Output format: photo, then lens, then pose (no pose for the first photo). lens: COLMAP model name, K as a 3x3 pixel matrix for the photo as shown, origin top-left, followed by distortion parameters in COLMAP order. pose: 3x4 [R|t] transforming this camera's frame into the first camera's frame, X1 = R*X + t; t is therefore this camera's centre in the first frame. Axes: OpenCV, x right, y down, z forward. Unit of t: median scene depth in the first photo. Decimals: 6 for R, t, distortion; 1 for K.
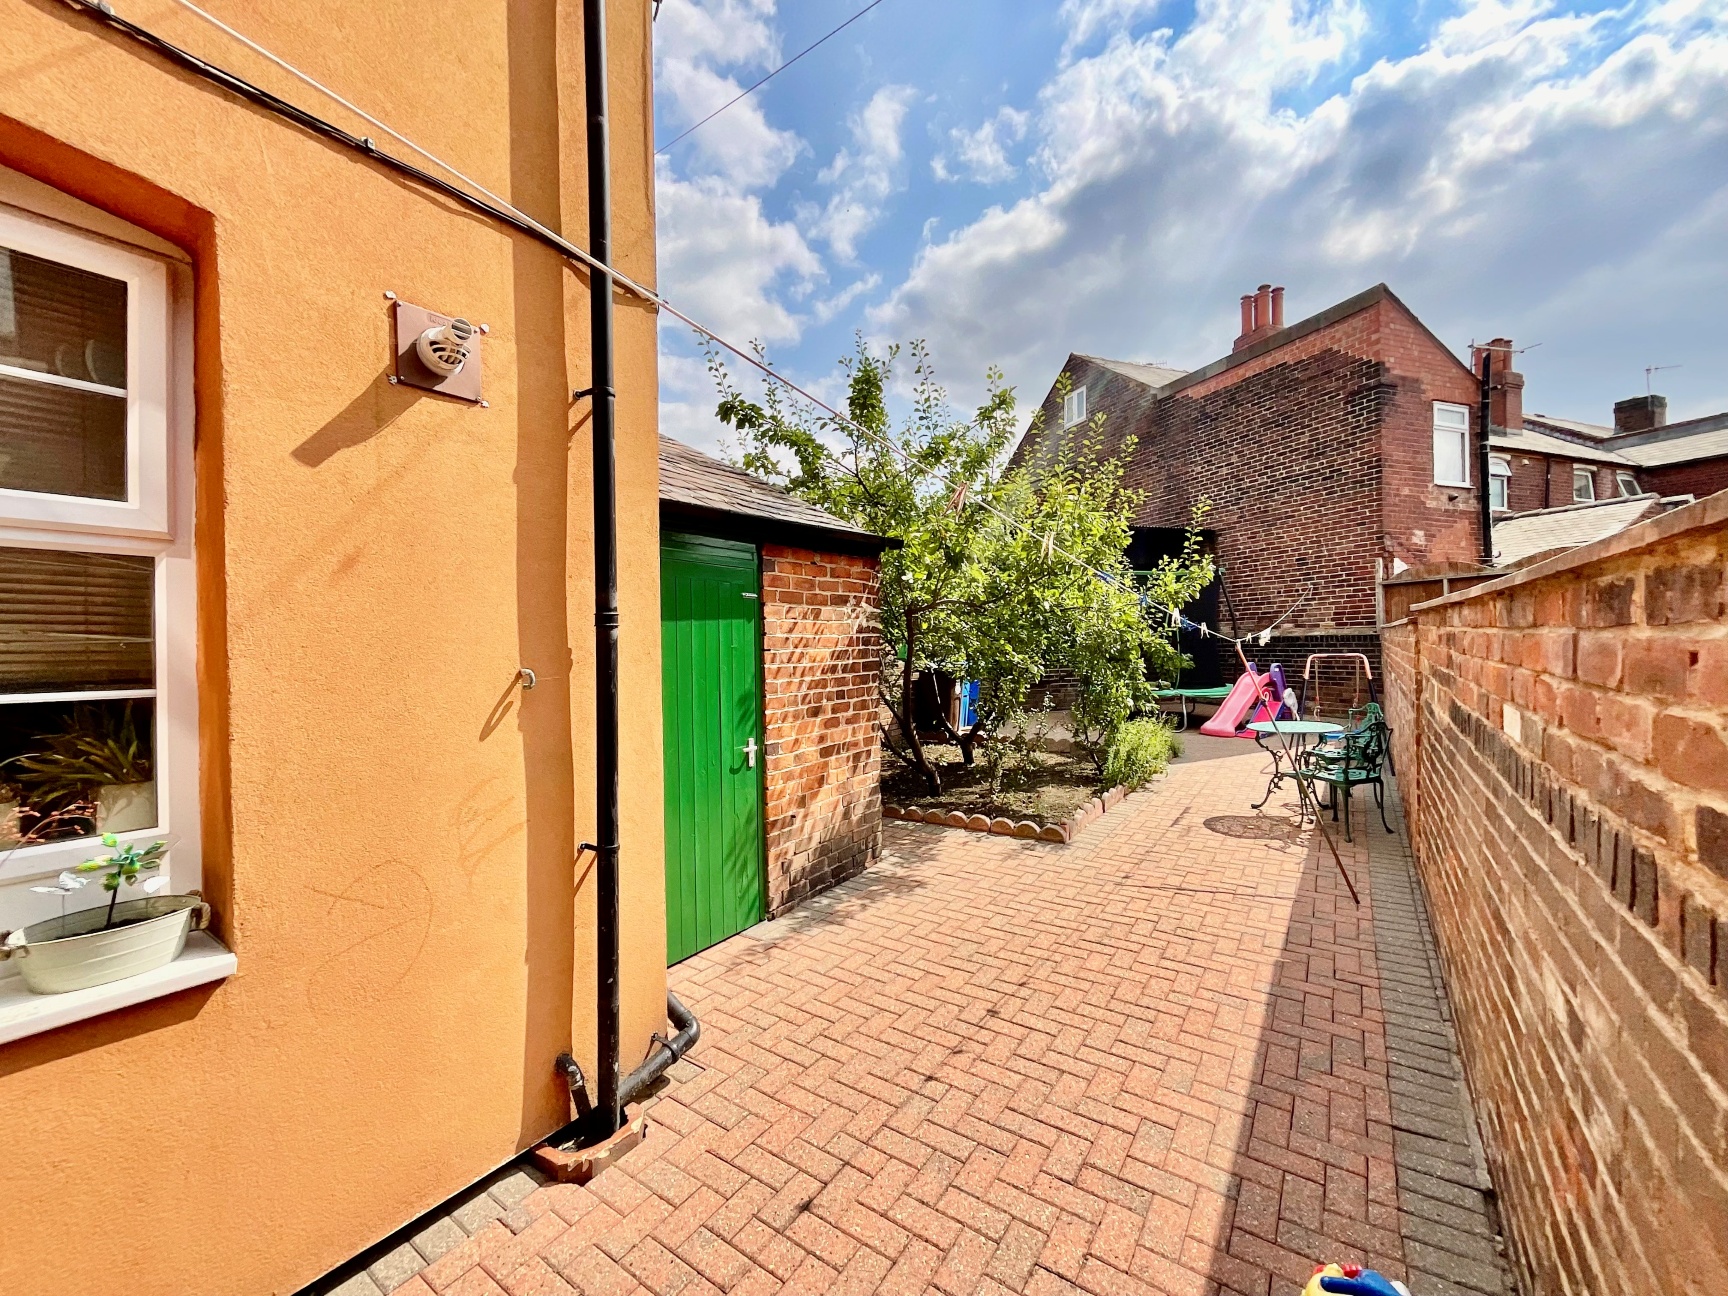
lens RADIAL K [[707.4, 0, 866.2], [0, 707.4, 644.9], [0, 0, 1]] dist [0.004533, -0.002123]
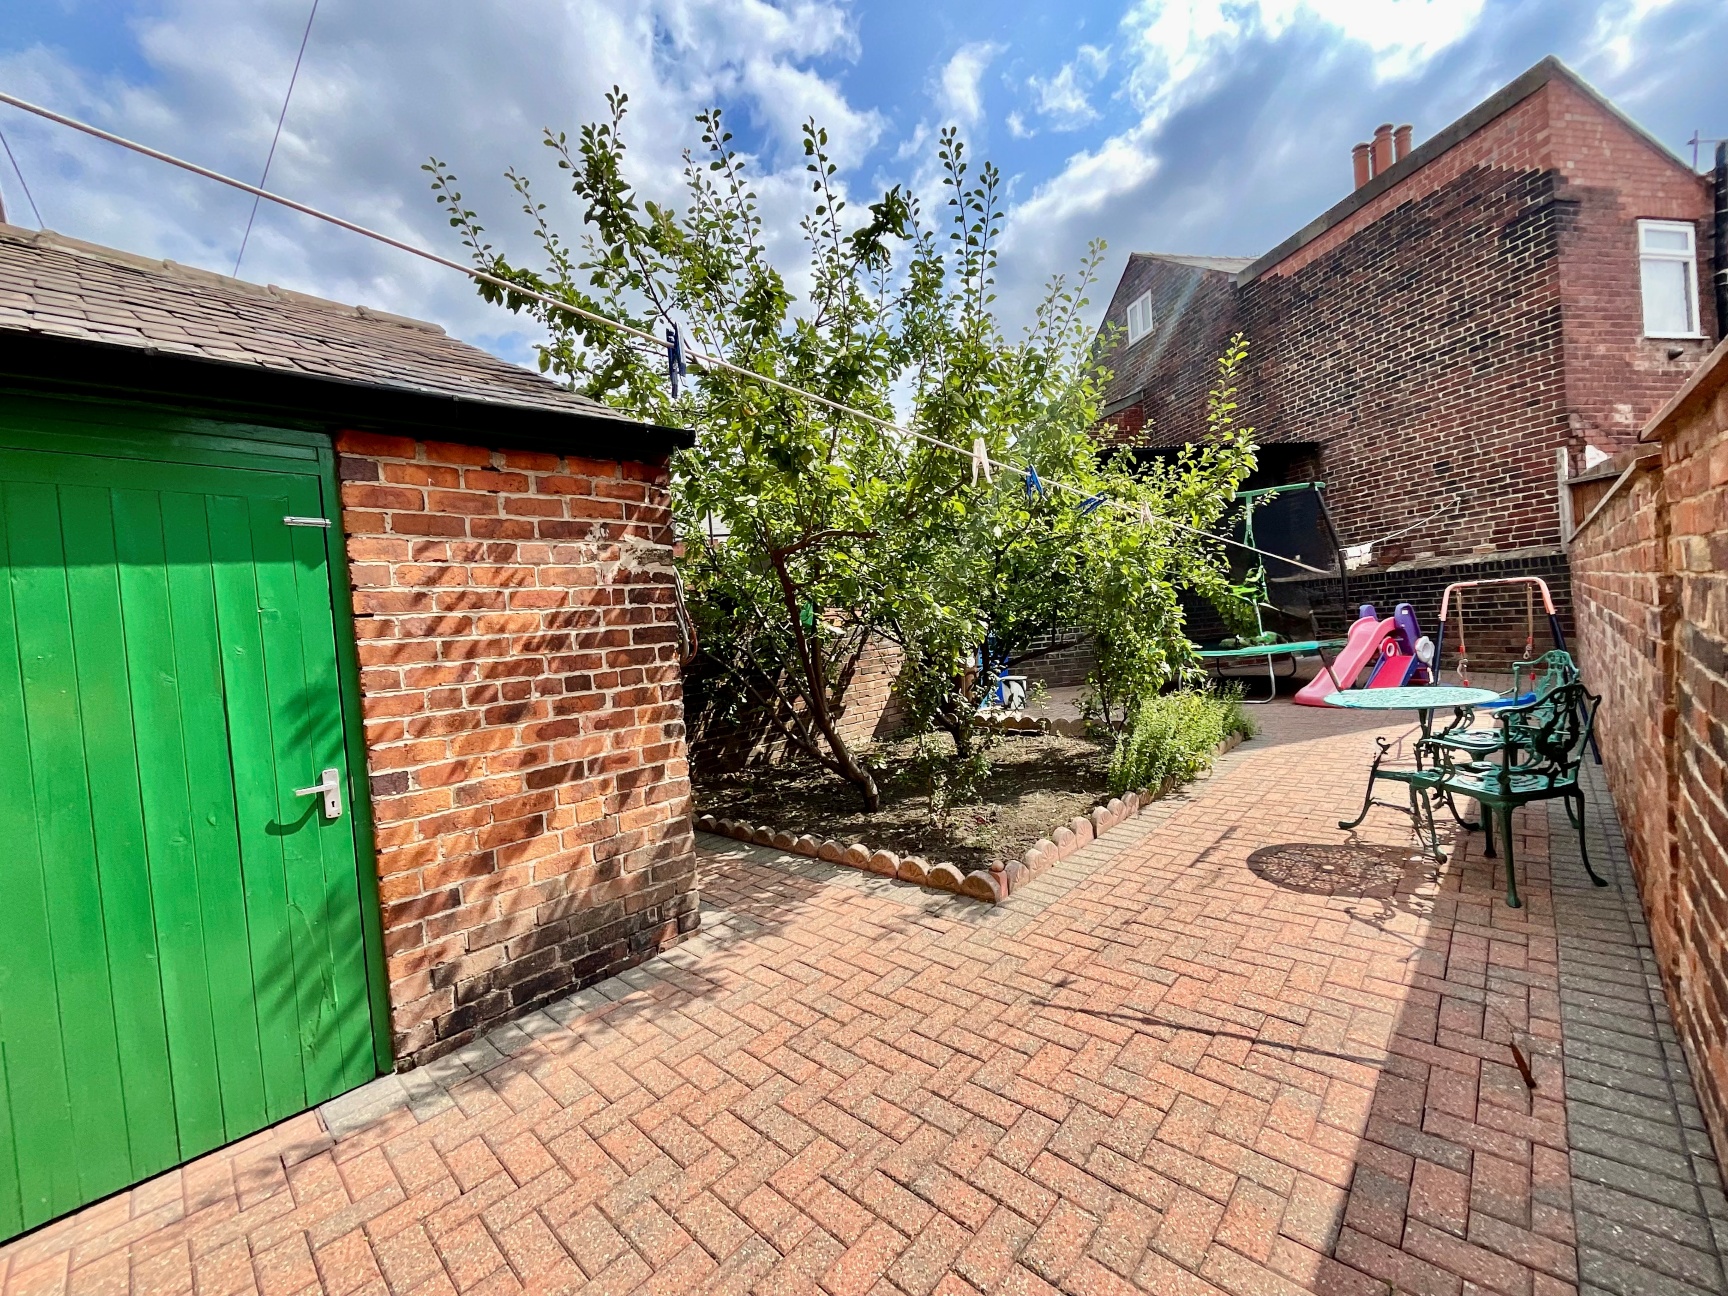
lens RADIAL K [[707.4, 0, 856.0], [0, 707.4, 647.3], [0, 0, 1]] dist [0.004533, -0.002123]
pose [[0.985419, -0.057698, -0.160064, 0.272695], [0.062556, 0.997716, 0.025481, 0.034352], [0.158228, -0.035122, 0.986778, 0.378669]]
